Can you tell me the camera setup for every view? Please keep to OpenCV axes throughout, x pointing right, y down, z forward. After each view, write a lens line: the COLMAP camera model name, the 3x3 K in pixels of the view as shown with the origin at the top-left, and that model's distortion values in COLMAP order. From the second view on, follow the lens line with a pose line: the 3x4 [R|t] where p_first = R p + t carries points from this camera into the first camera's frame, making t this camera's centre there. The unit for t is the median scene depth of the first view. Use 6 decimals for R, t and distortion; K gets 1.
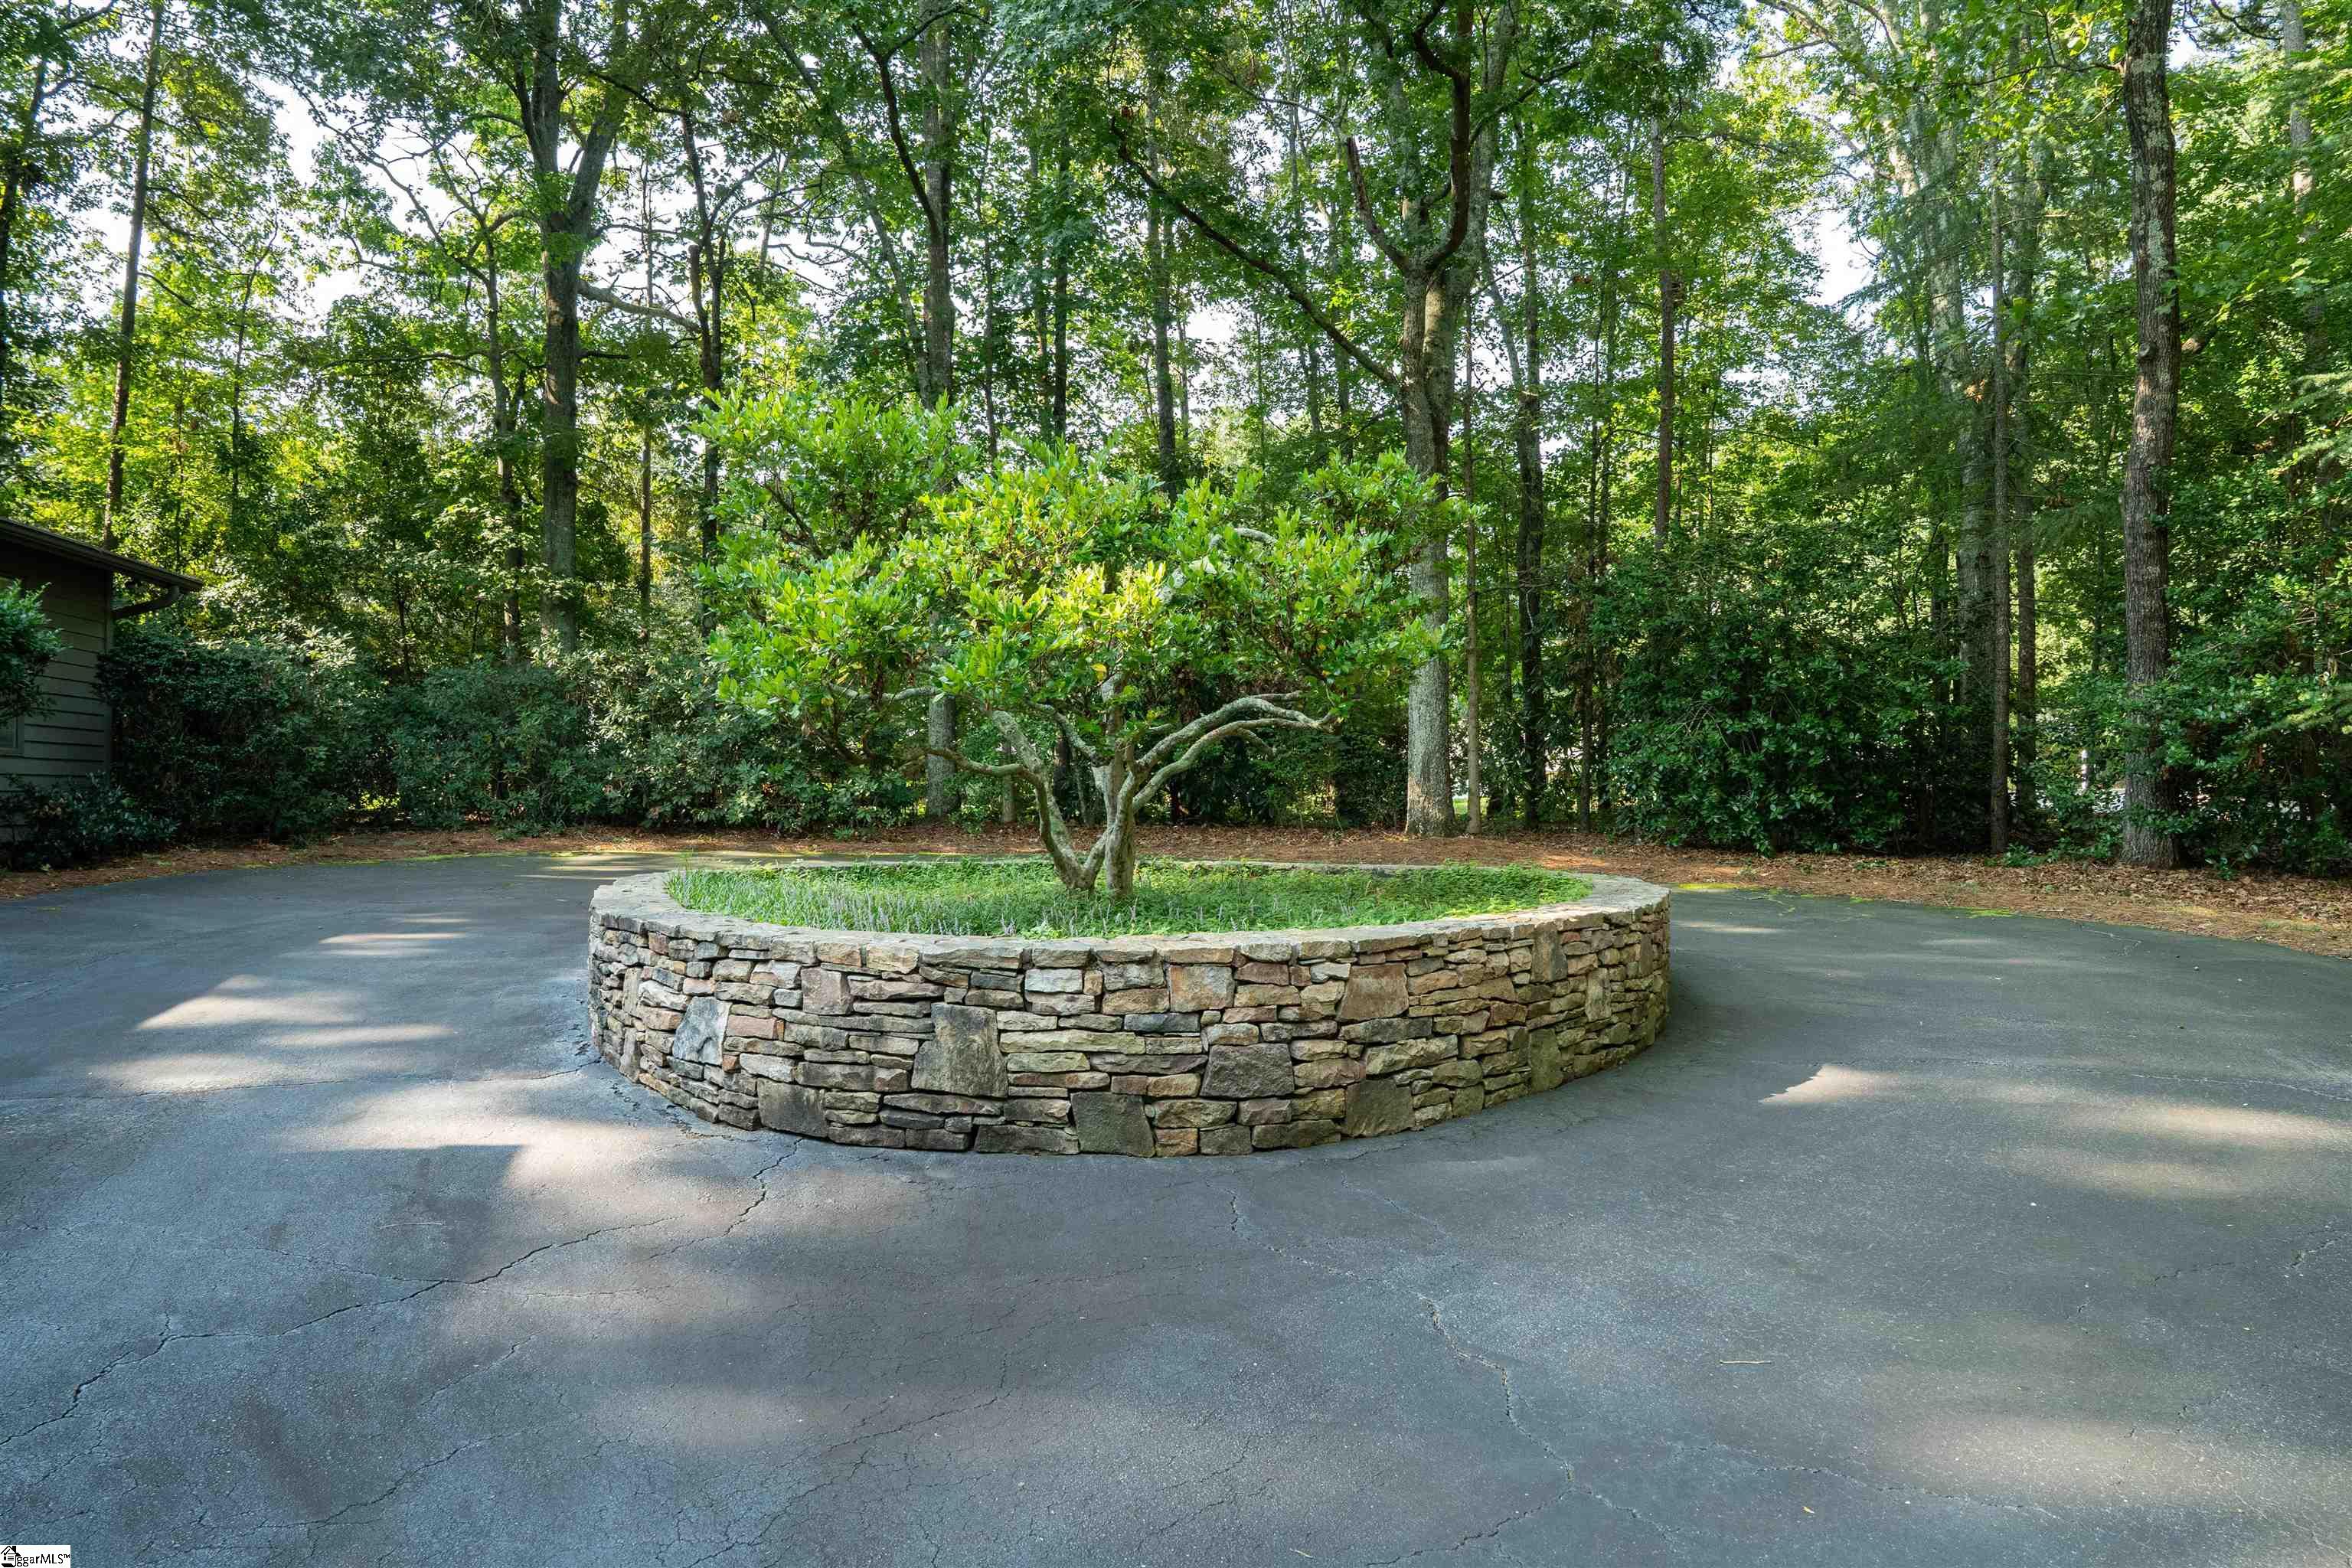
lens RADIAL K [[1634.3, 0, 1174.6], [0, 1634.3, 790.8], [0, 0, 1]] dist [-0.061838, 0.001519]
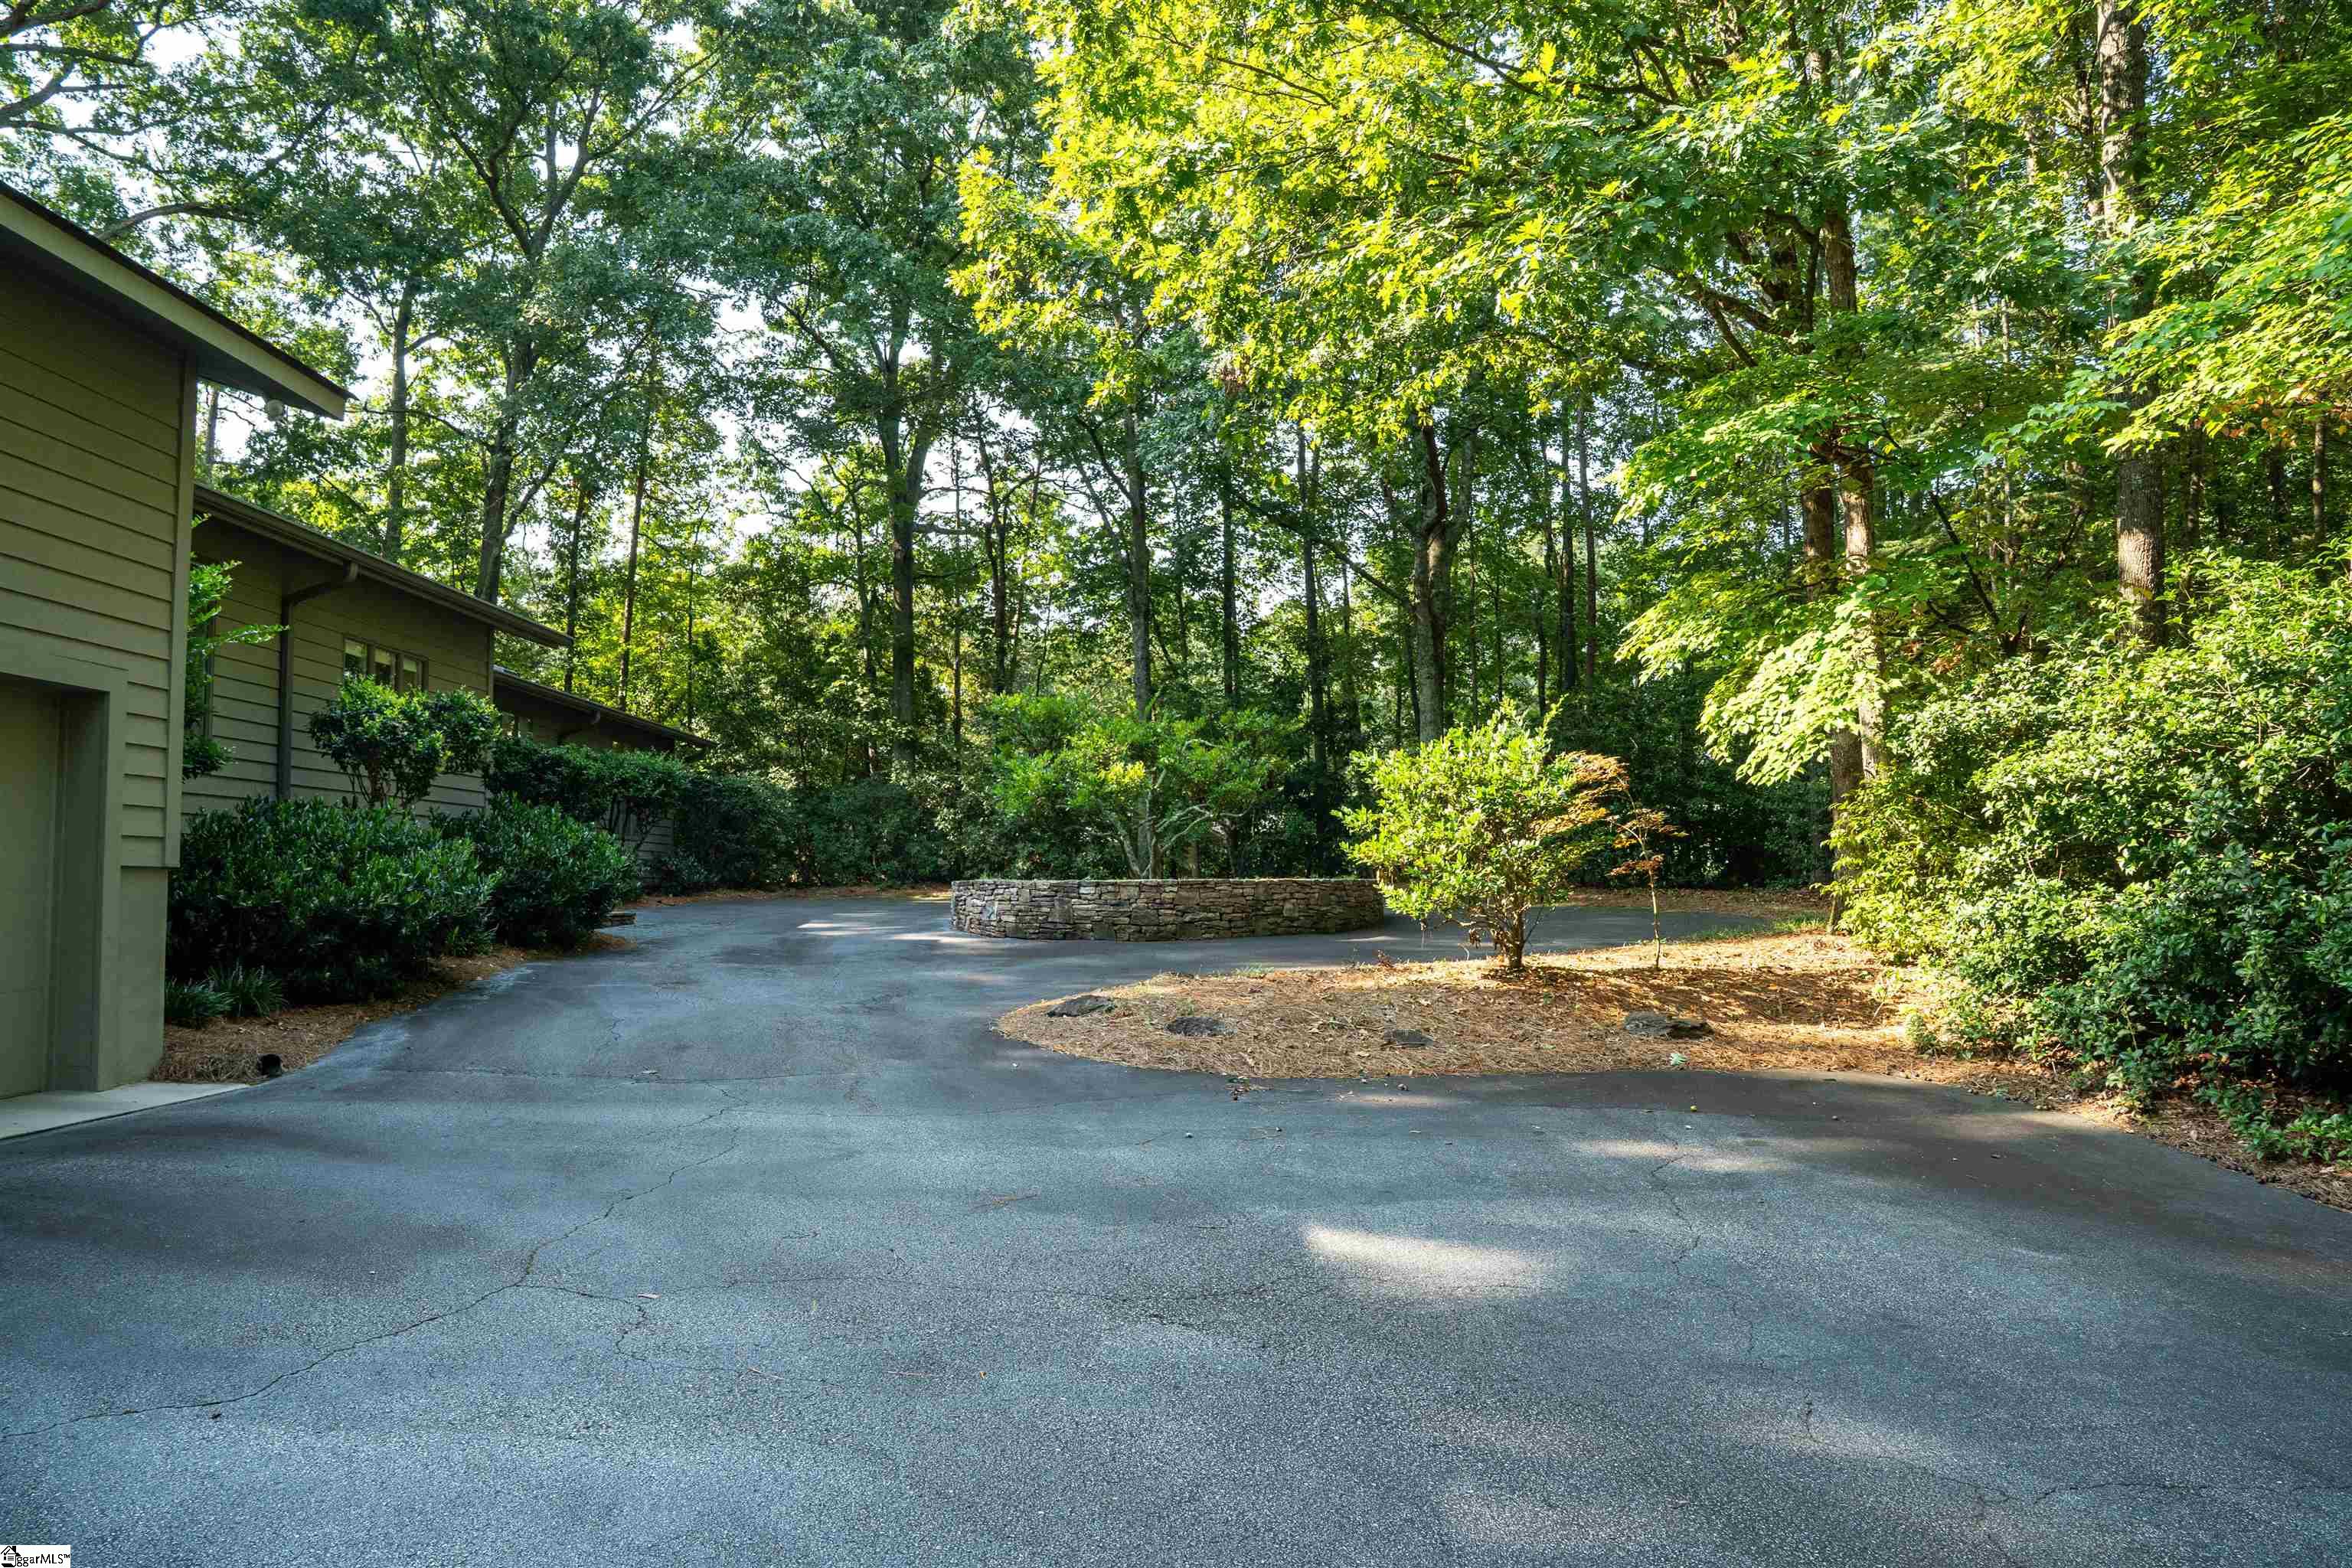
lens RADIAL K [[1634.3, 0, 1175.4], [0, 1634.3, 784.0], [0, 0, 1]] dist [-0.061838, 0.001519]
pose [[0.984365, -0.020814, -0.174909, 0.136411], [0.010210, 0.998067, -0.061304, 0.019849], [0.175846, 0.058560, 0.982674, -0.453057]]
